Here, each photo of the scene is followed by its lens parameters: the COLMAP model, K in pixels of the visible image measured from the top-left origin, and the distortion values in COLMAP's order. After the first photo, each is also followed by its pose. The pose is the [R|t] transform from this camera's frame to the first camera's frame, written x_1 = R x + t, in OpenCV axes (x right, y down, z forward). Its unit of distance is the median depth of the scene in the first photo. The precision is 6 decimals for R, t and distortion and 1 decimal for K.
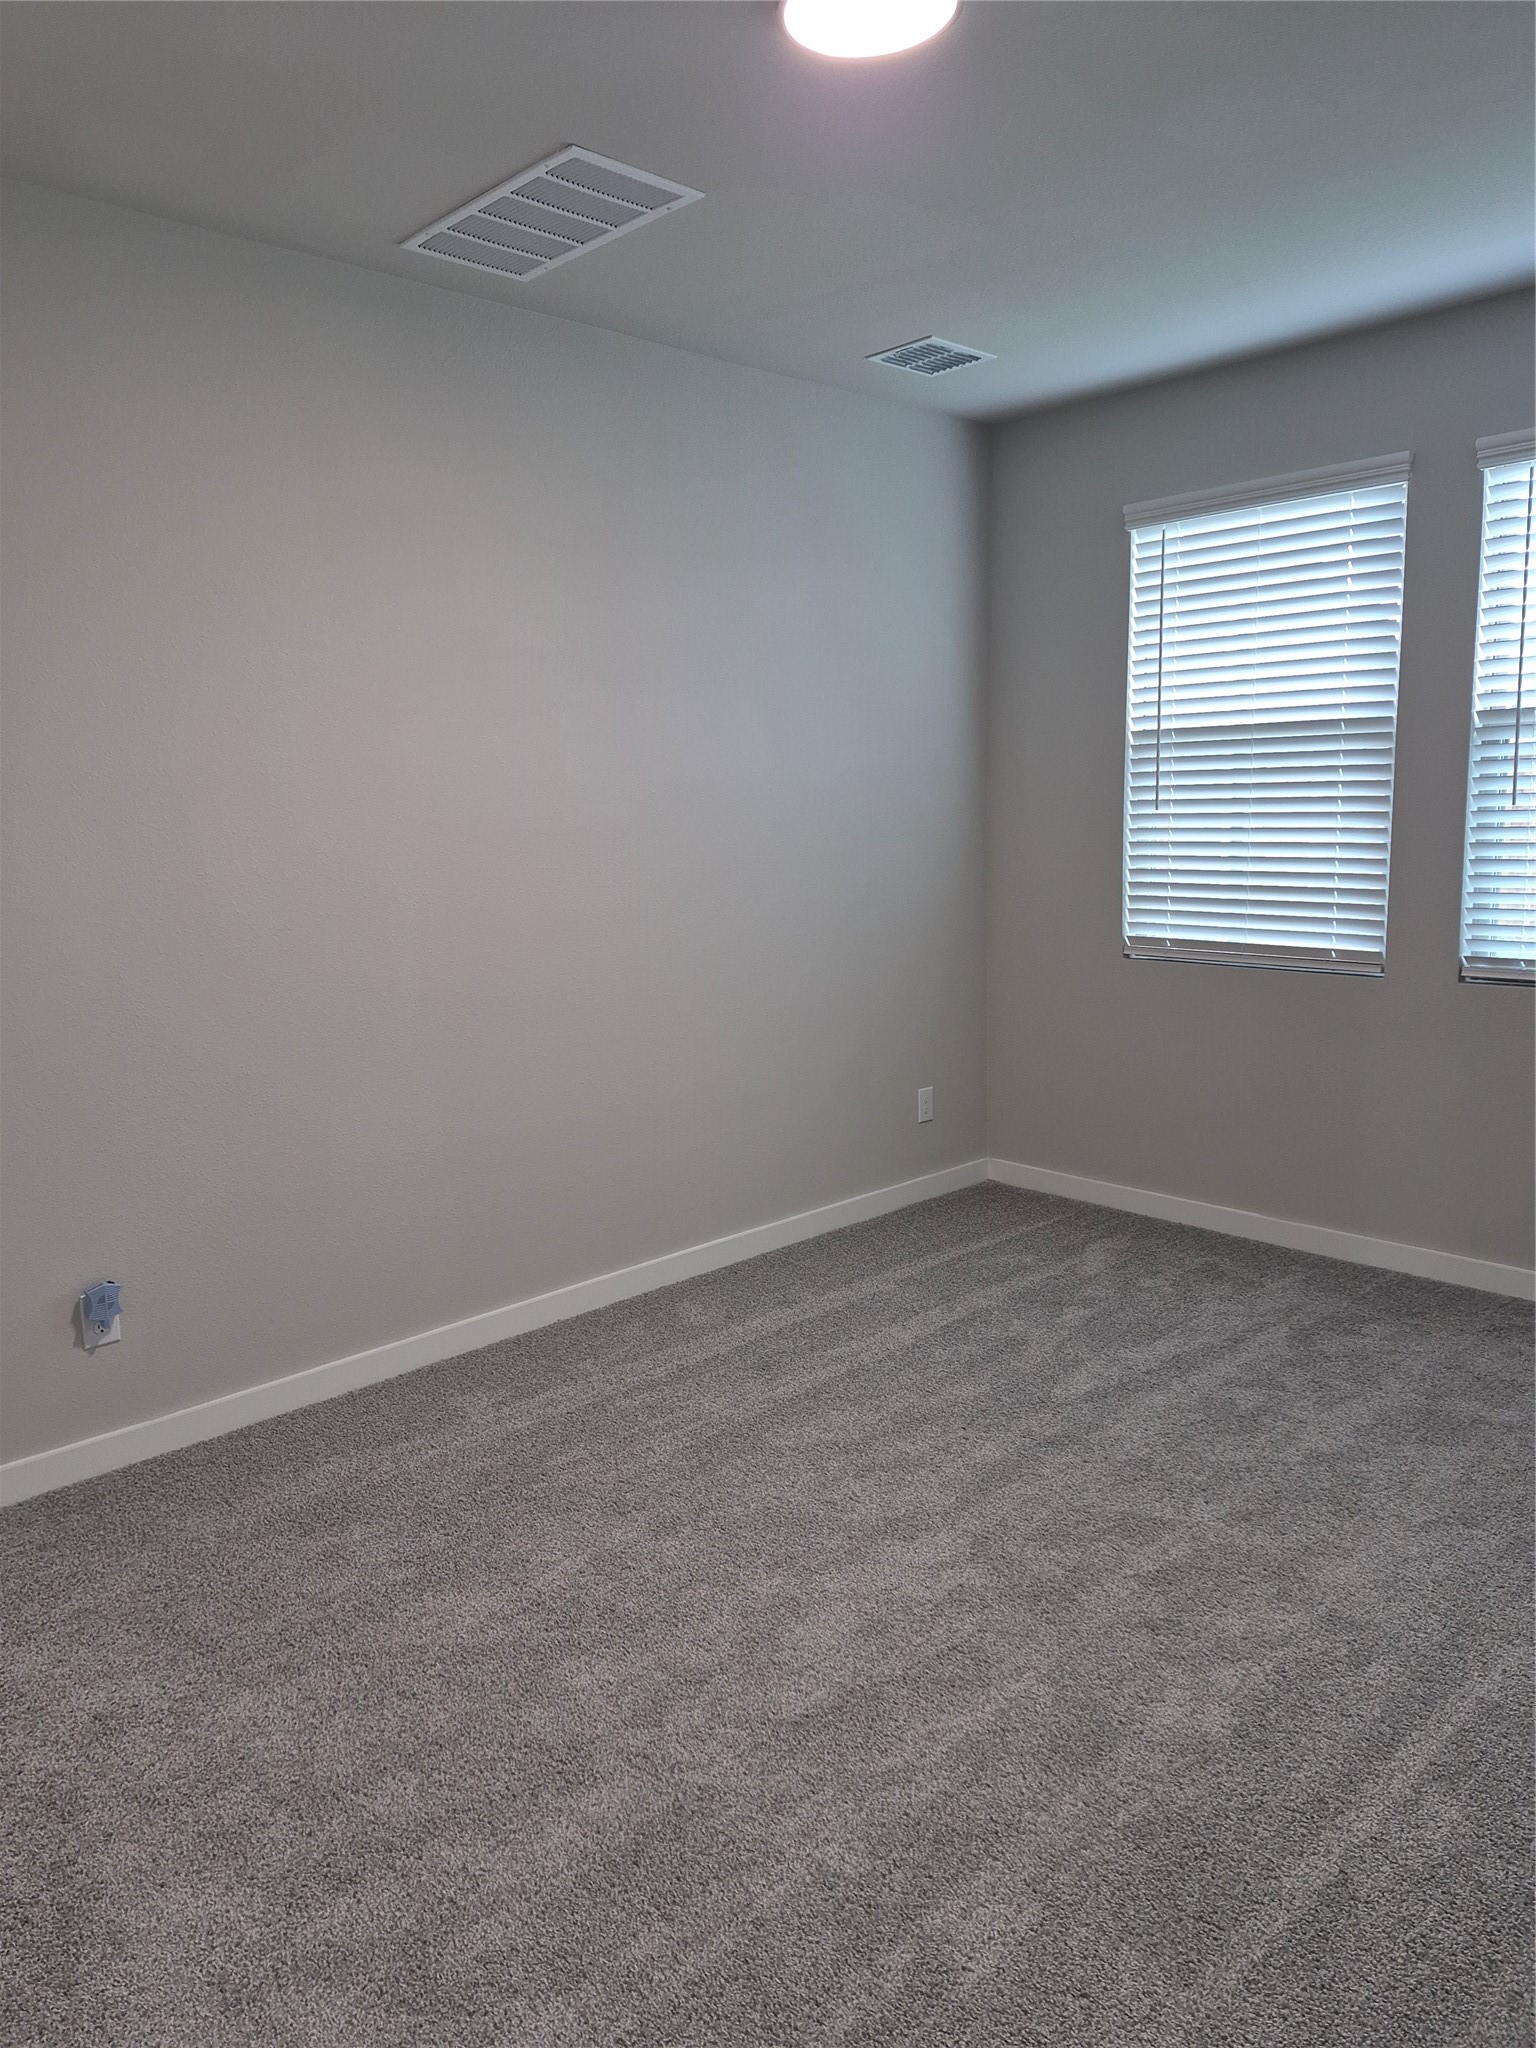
lens RADIAL K [[1439.1, 0, 752.6], [0, 1439.1, 1023.7], [0, 0, 1]] dist [0.061105, -0.002903]
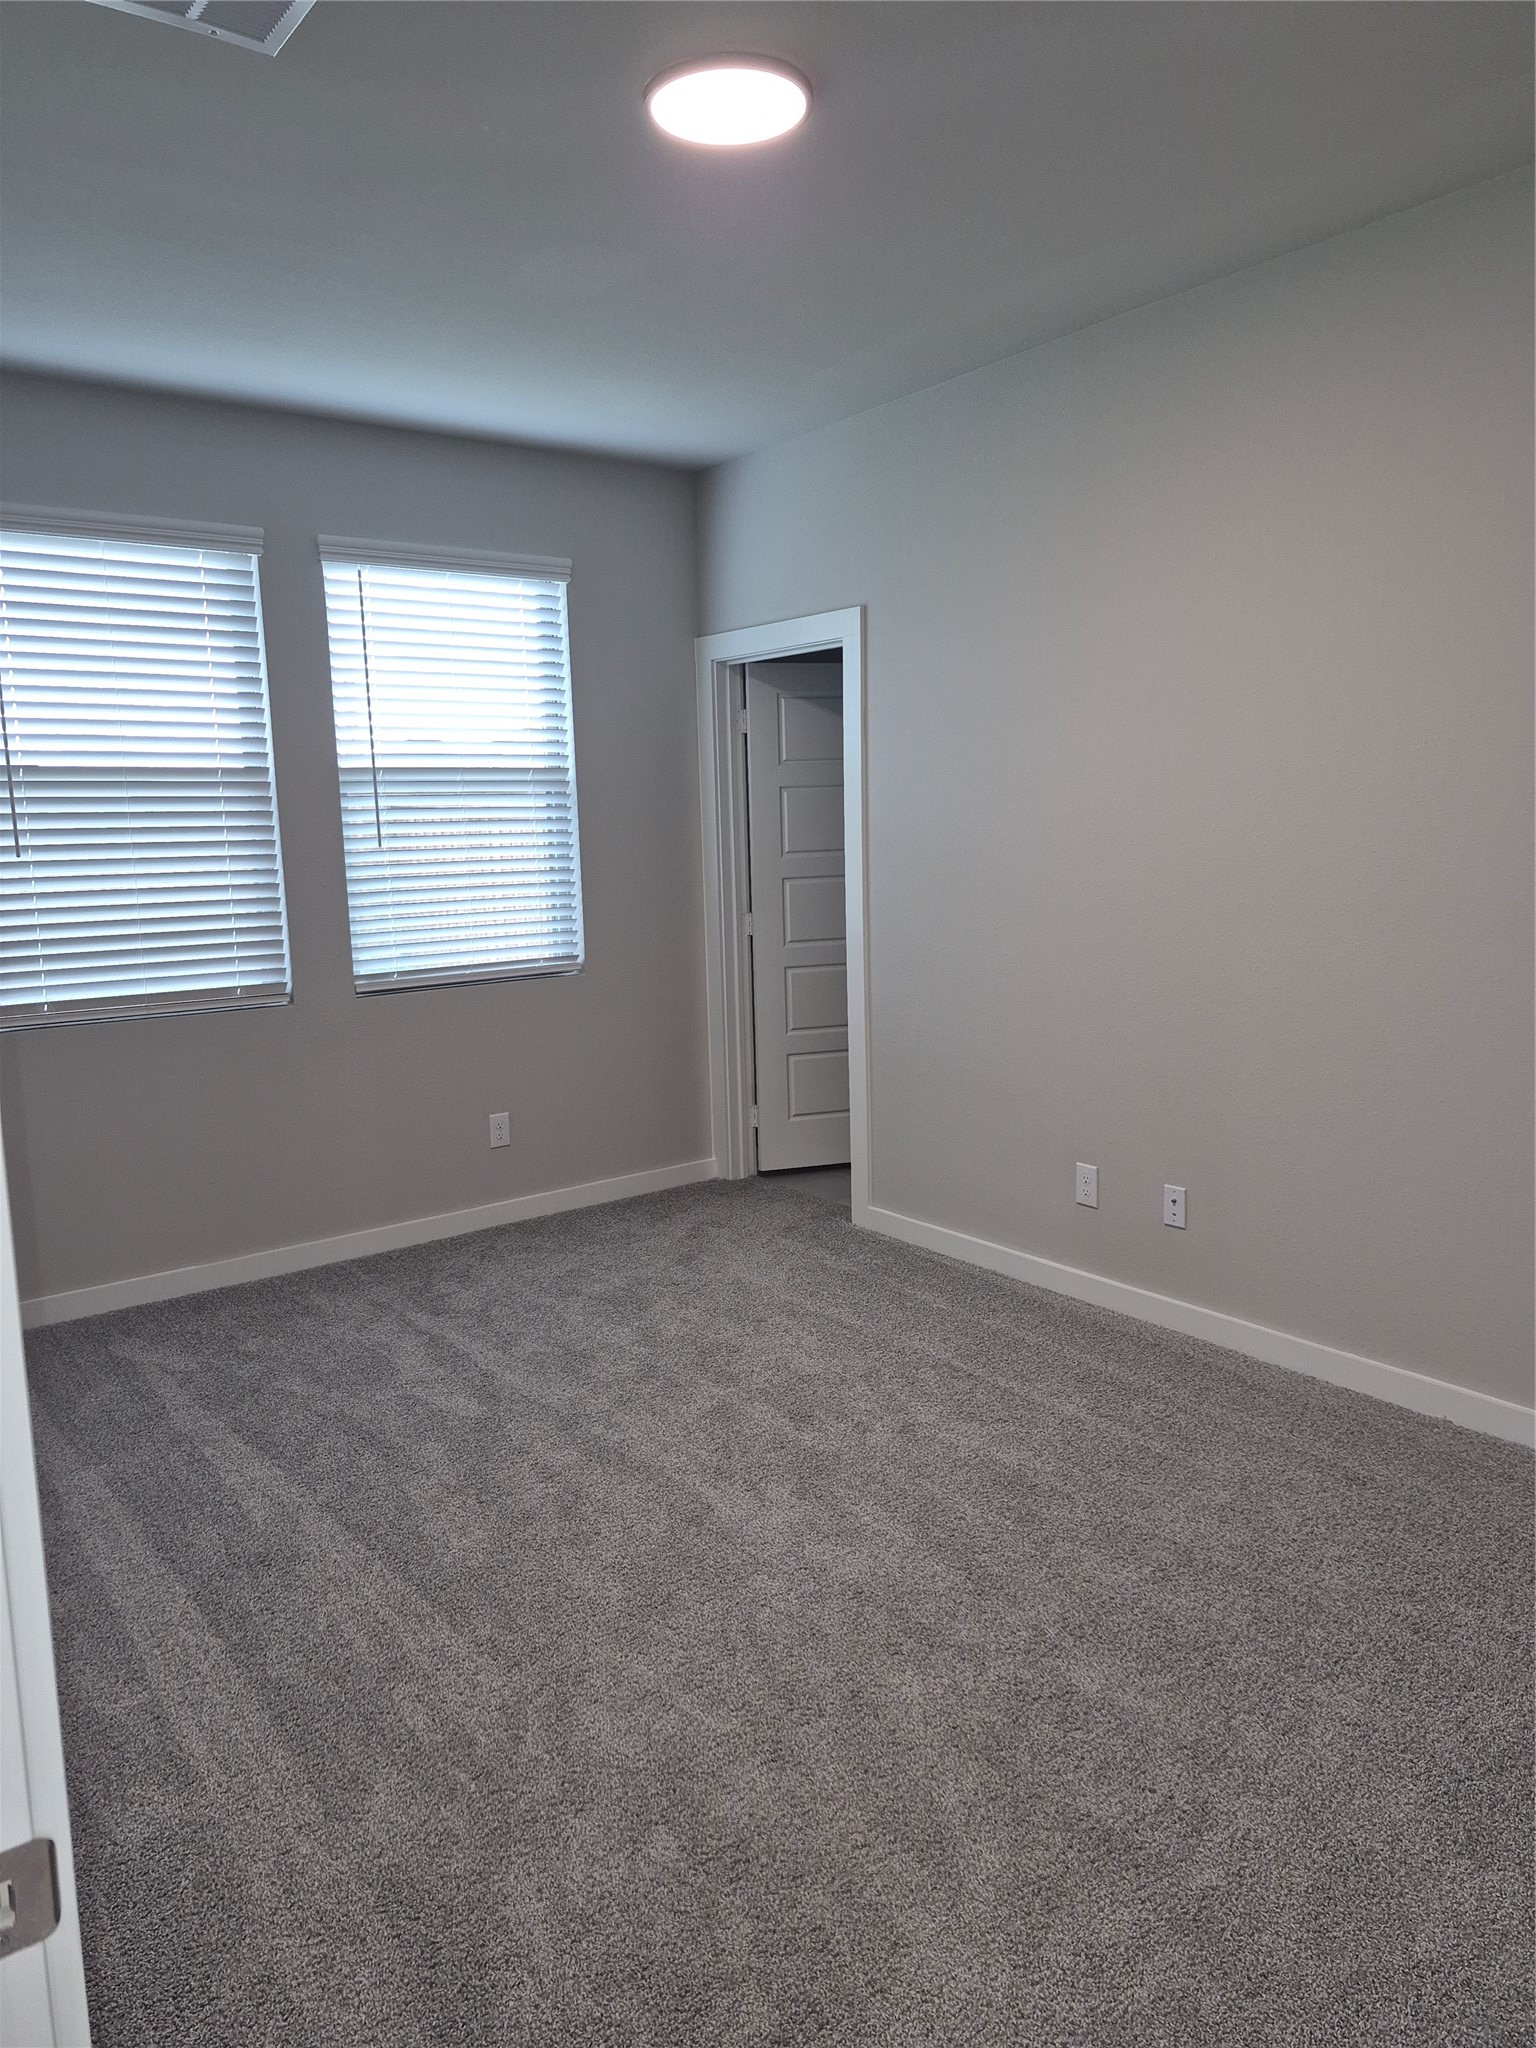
lens RADIAL K [[1439.1, 0, 752.6], [0, 1439.1, 1023.7], [0, 0, 1]] dist [0.061105, -0.002903]
pose [[0.110064, -0.123656, 0.986202, -0.623723], [0.181455, 0.978055, 0.102384, -0.067895], [-0.977221, 0.167682, 0.130087, 0.534629]]
